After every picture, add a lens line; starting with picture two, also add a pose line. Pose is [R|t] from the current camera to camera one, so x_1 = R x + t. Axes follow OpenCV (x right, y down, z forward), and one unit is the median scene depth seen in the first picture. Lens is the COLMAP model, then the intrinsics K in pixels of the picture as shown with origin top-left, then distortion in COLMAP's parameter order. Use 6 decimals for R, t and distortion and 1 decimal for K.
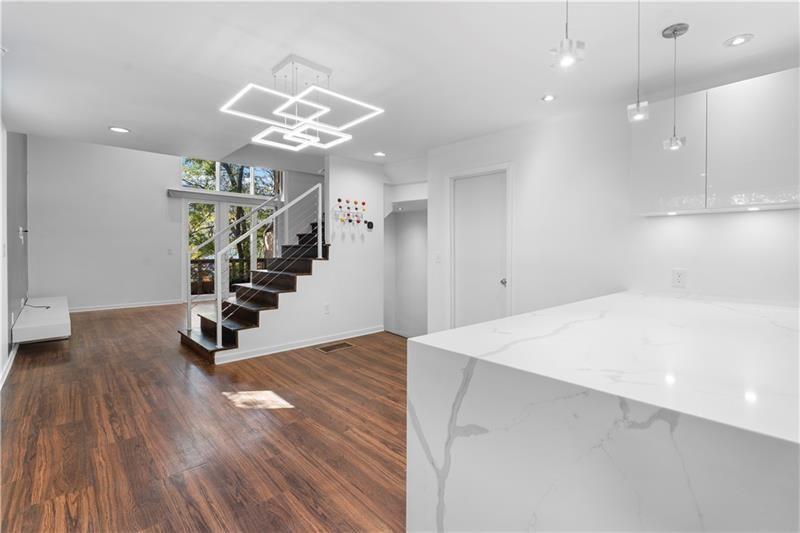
lens RADIAL K [[359.6, 0, 399.2], [0, 359.6, 259.5], [0, 0, 1]] dist [-0.000494, -0.000011]
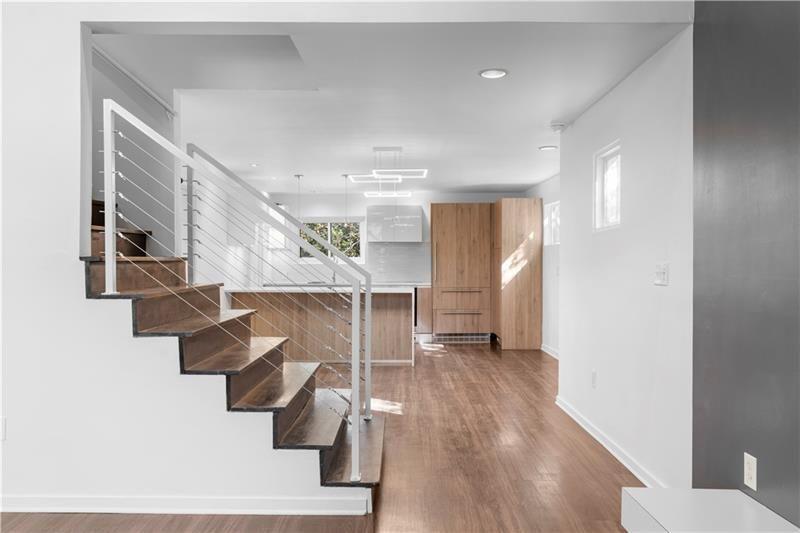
lens RADIAL K [[647.0, 0, 400.0], [0, 647.0, 265.3], [0, 0, 1]] dist [0.013477, 0.003889]
pose [[-0.727131, -0.008944, 0.686440, -1.603508], [0.001800, 0.999887, 0.014935, -0.053390], [-0.686496, 0.012095, -0.727033, 2.158520]]
